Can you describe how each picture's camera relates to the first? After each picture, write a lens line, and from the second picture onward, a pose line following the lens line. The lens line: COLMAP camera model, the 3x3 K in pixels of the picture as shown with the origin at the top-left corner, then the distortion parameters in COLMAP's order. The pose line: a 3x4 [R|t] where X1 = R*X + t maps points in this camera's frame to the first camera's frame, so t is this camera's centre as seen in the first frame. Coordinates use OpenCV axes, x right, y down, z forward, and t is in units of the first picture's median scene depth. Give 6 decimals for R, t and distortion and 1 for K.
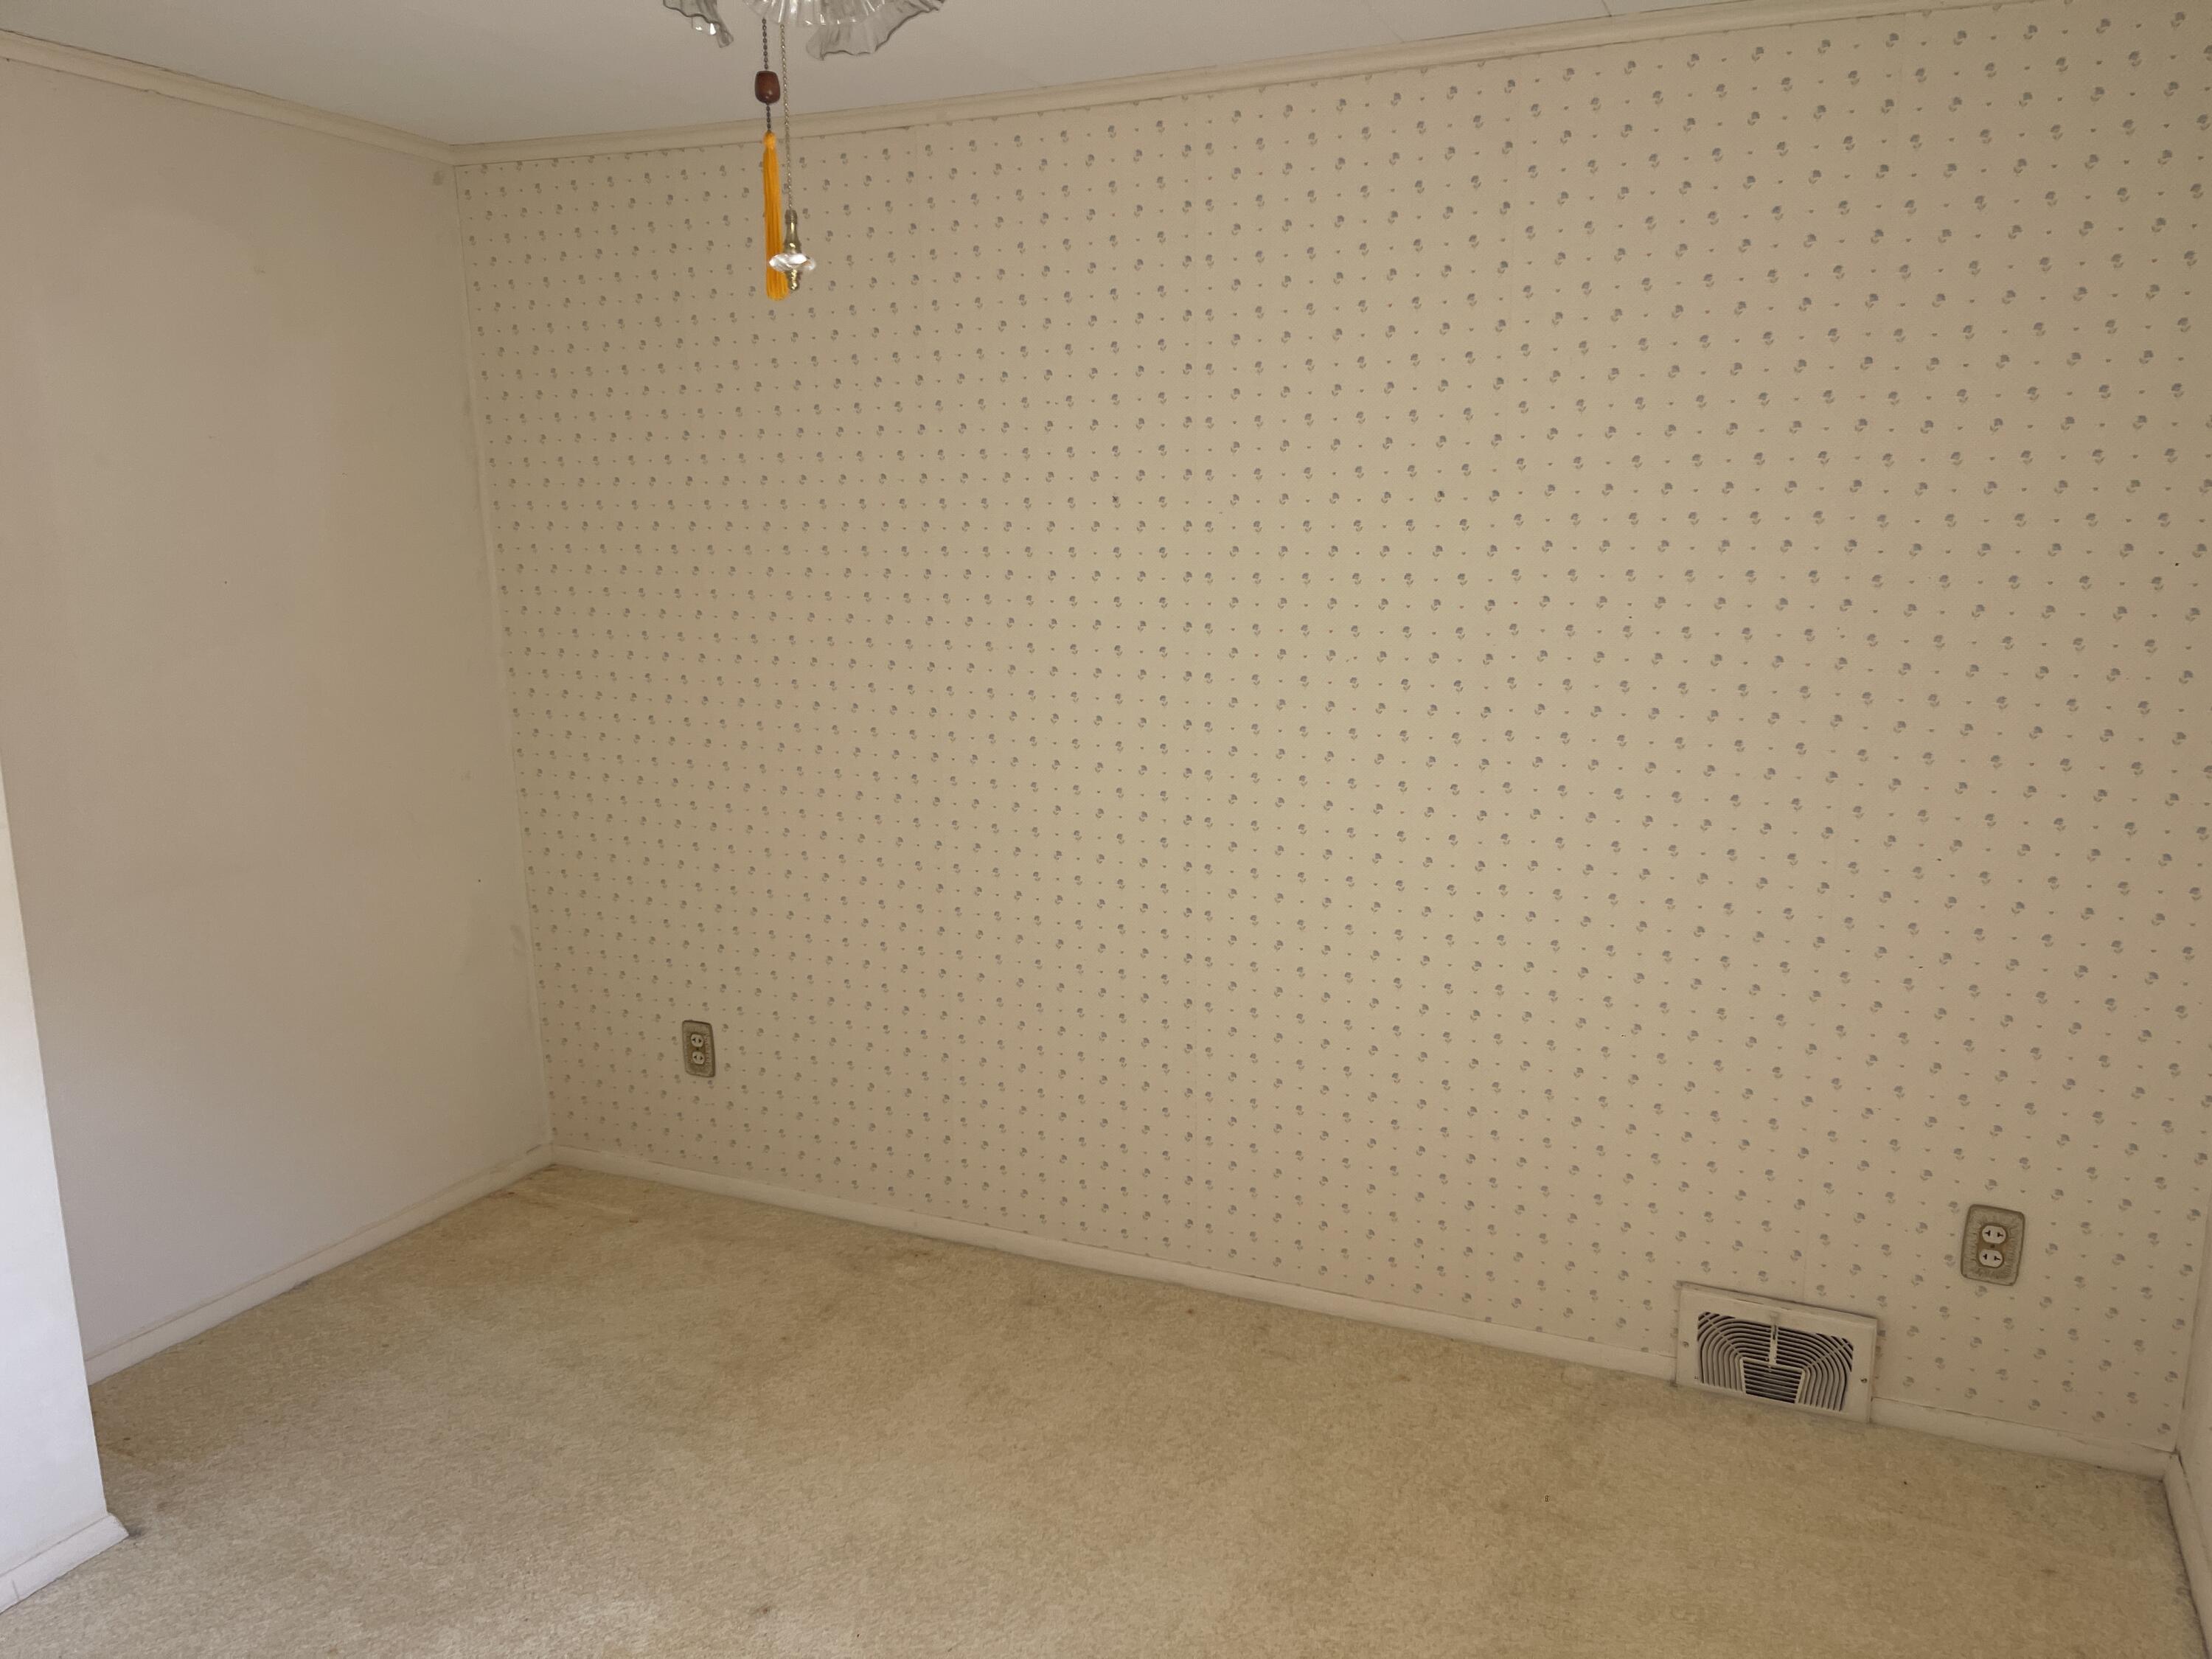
lens RADIAL K [[1659.2, 0, 1106.7], [0, 1659.2, 838.0], [0, 0, 1]] dist [0.075102, -0.098367]
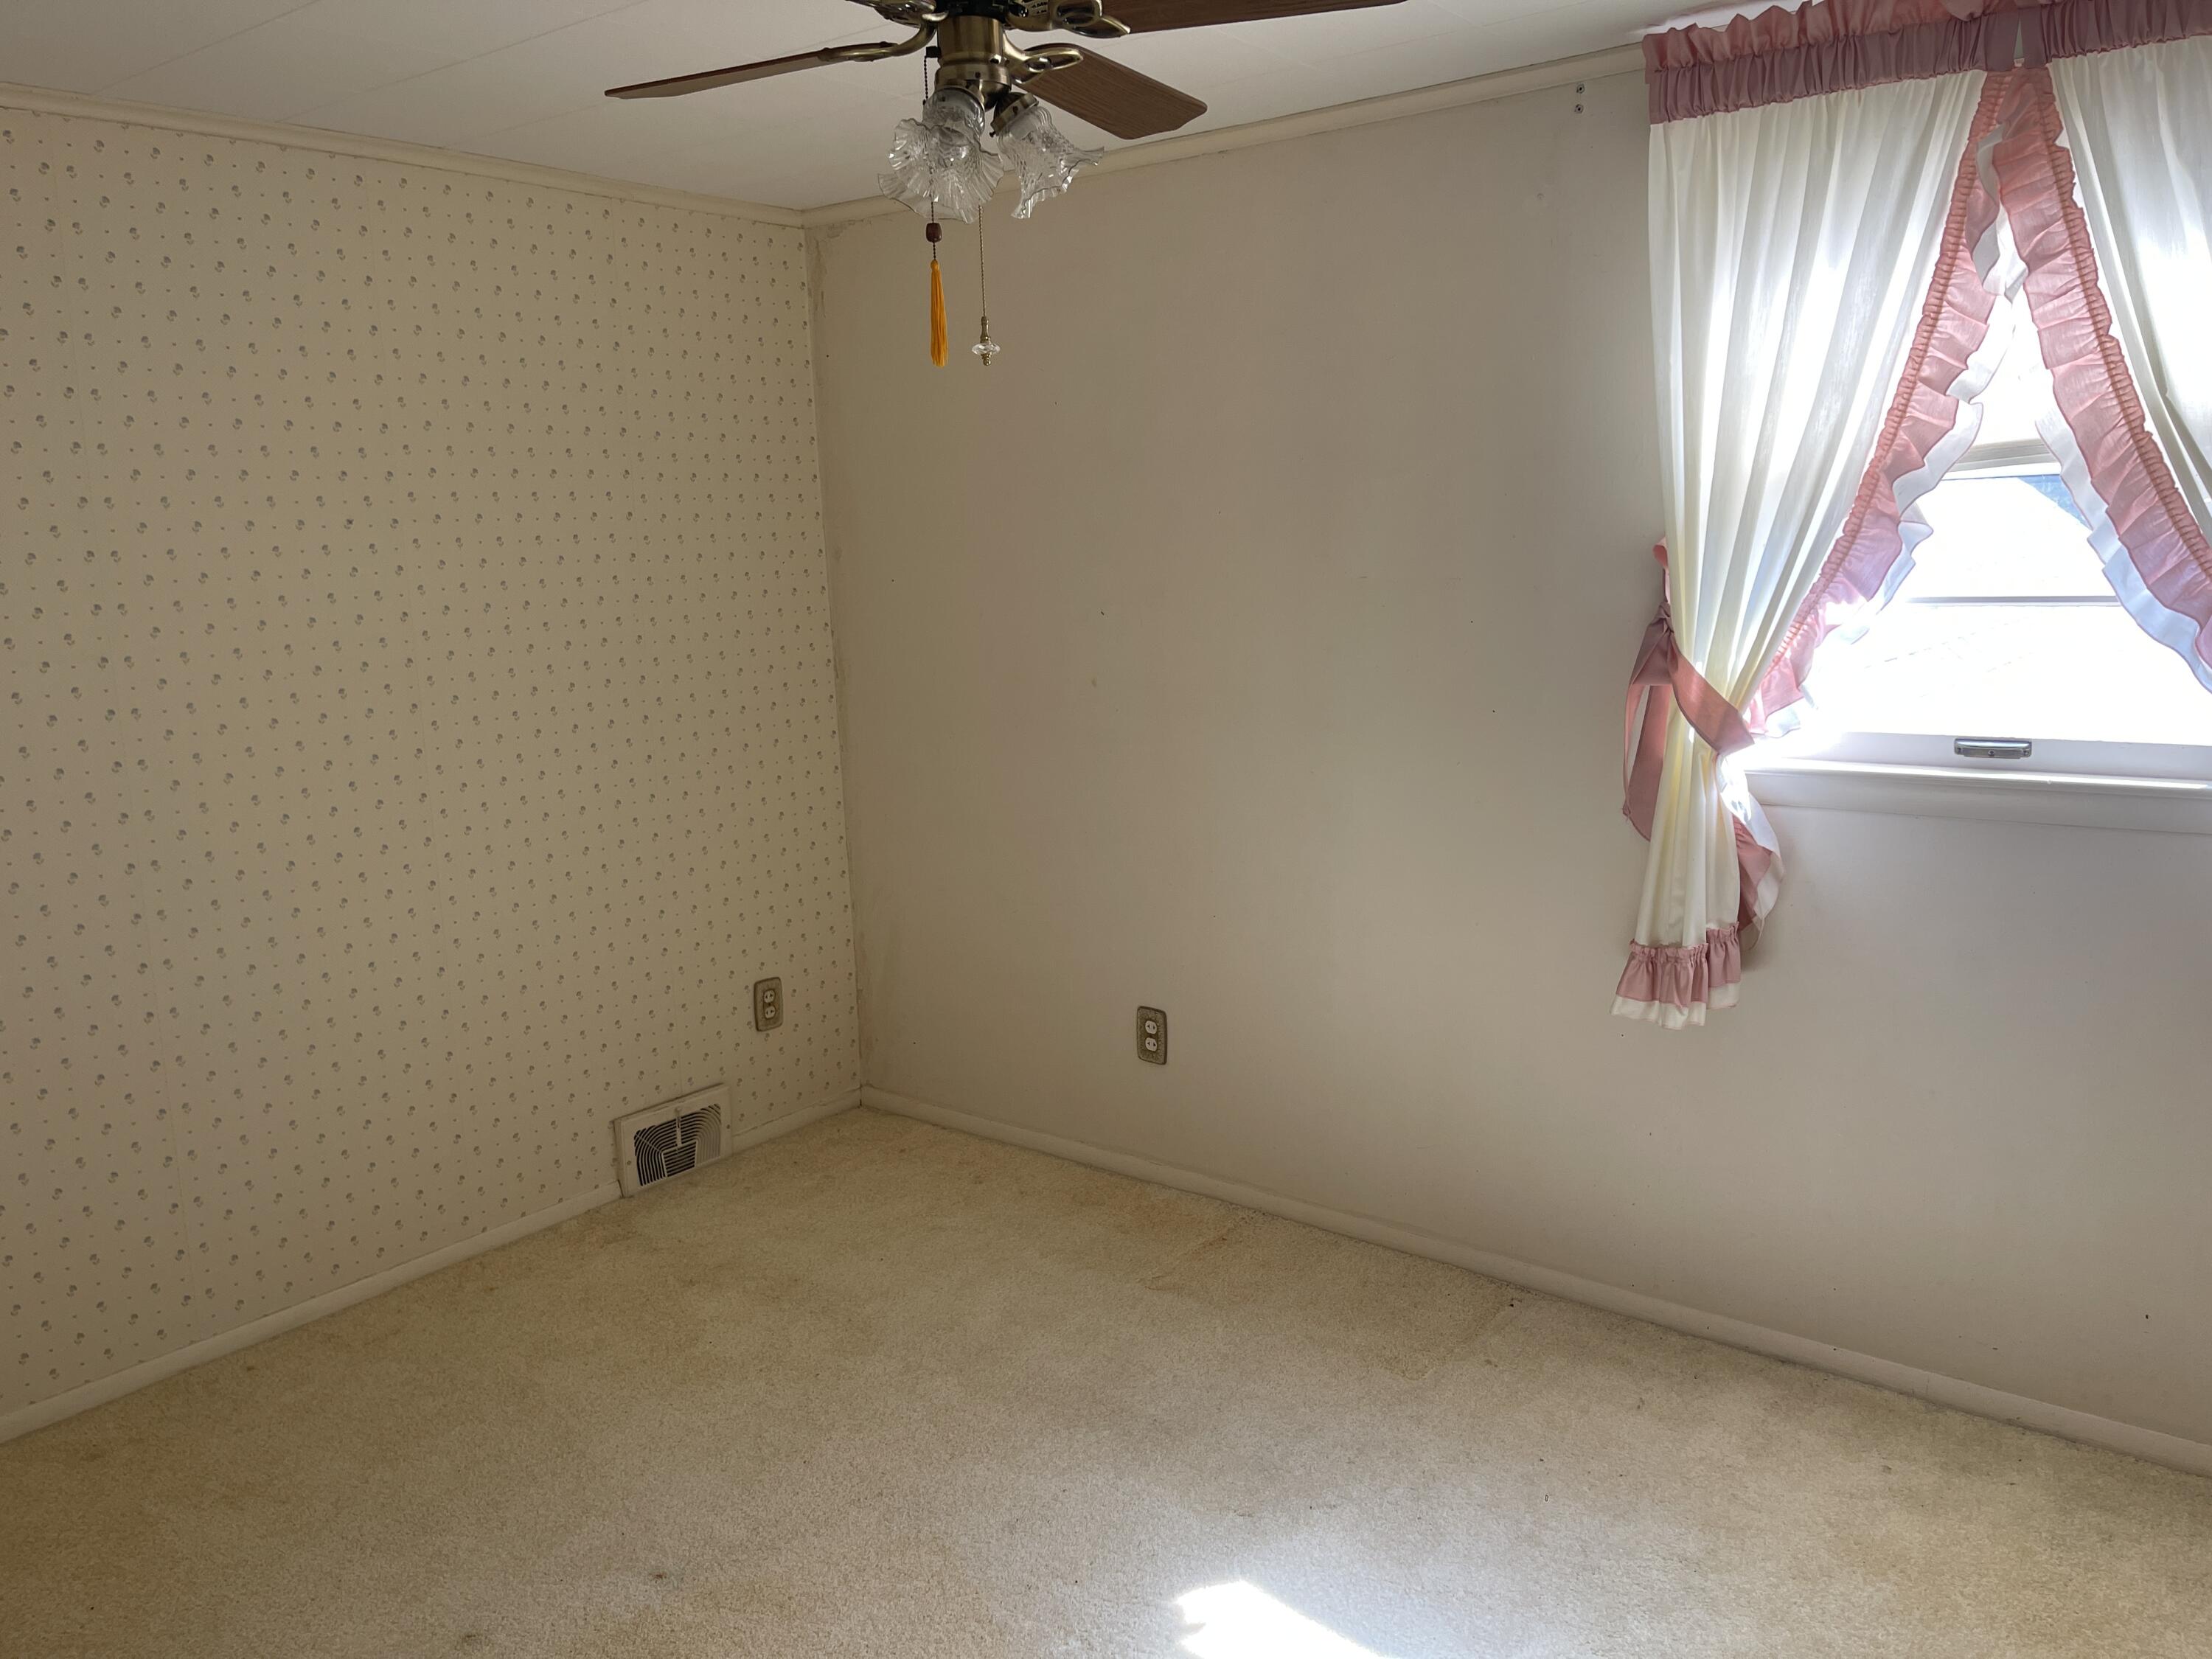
lens RADIAL K [[1659.2, 0, 1111.3], [0, 1659.2, 818.0], [0, 0, 1]] dist [0.075102, -0.098367]
pose [[0.250254, -0.169693, 0.953193, -0.792145], [0.219762, 0.968779, 0.114771, -0.028949], [-0.942909, 0.180754, 0.279733, 0.233845]]
